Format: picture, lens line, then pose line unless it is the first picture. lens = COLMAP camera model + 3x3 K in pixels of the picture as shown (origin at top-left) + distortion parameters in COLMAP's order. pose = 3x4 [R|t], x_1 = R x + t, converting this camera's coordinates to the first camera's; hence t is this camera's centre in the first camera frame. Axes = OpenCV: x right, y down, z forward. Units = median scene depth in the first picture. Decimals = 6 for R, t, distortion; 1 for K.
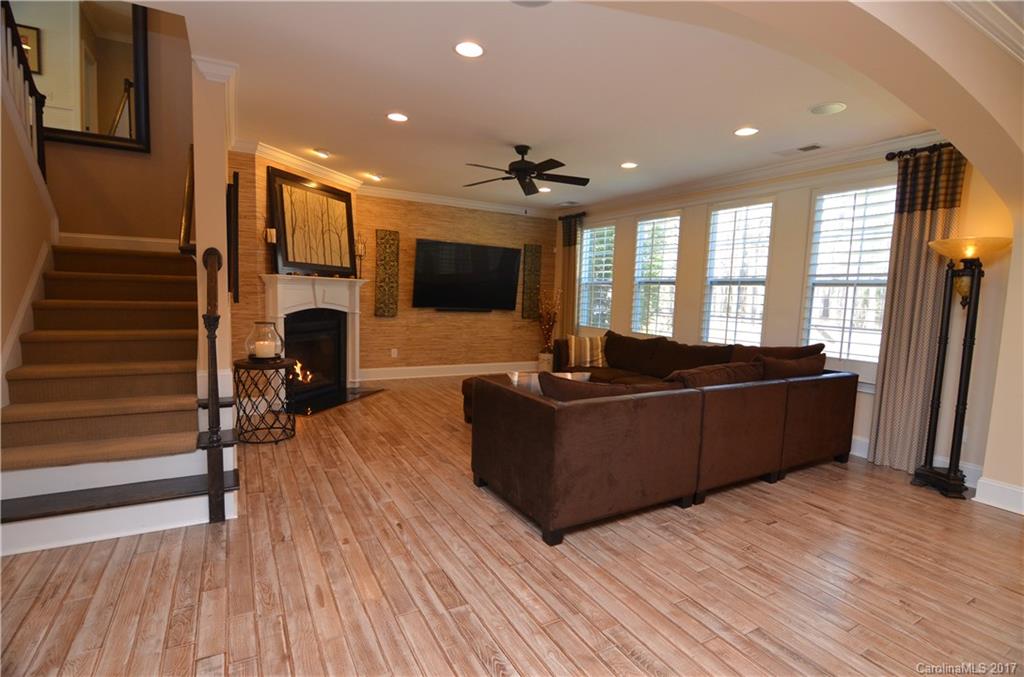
lens RADIAL K [[494.3, 0, 520.9], [0, 494.3, 346.0], [0, 0, 1]] dist [-0.010824, -0.007285]
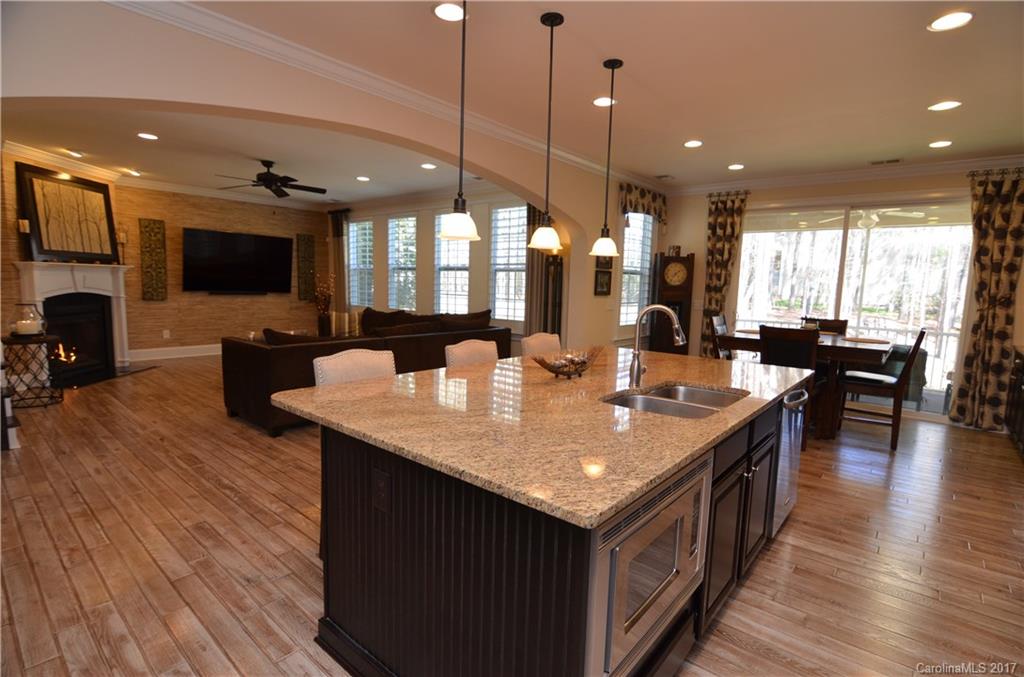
lens RADIAL K [[494.3, 0, 521.1], [0, 494.3, 345.4], [0, 0, 1]] dist [-0.010824, -0.007285]
pose [[0.938344, -0.049651, 0.342119, 0.126347], [0.039716, 0.998563, 0.035987, 0.038869], [-0.343414, -0.020181, 0.938967, -0.334462]]
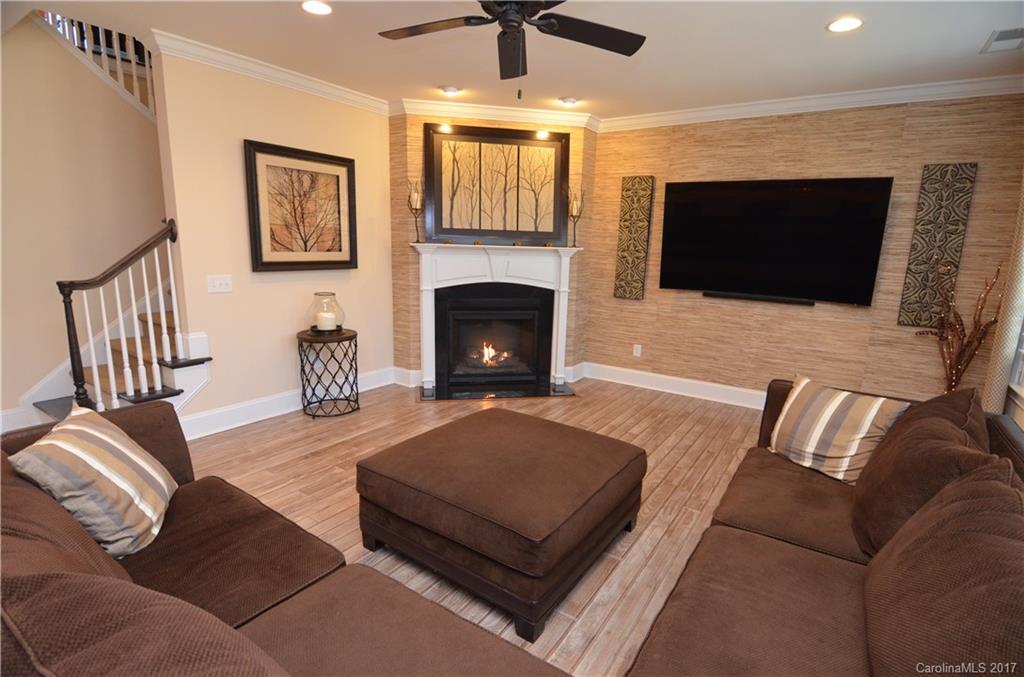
lens RADIAL K [[494.3, 0, 521.8], [0, 494.3, 345.3], [0, 0, 1]] dist [-0.010824, -0.007285]
pose [[0.444904, 0.155879, -0.881908, 0.375129], [-0.108662, 0.986857, 0.119611, -0.075711], [0.888962, 0.042614, 0.455994, 0.651906]]
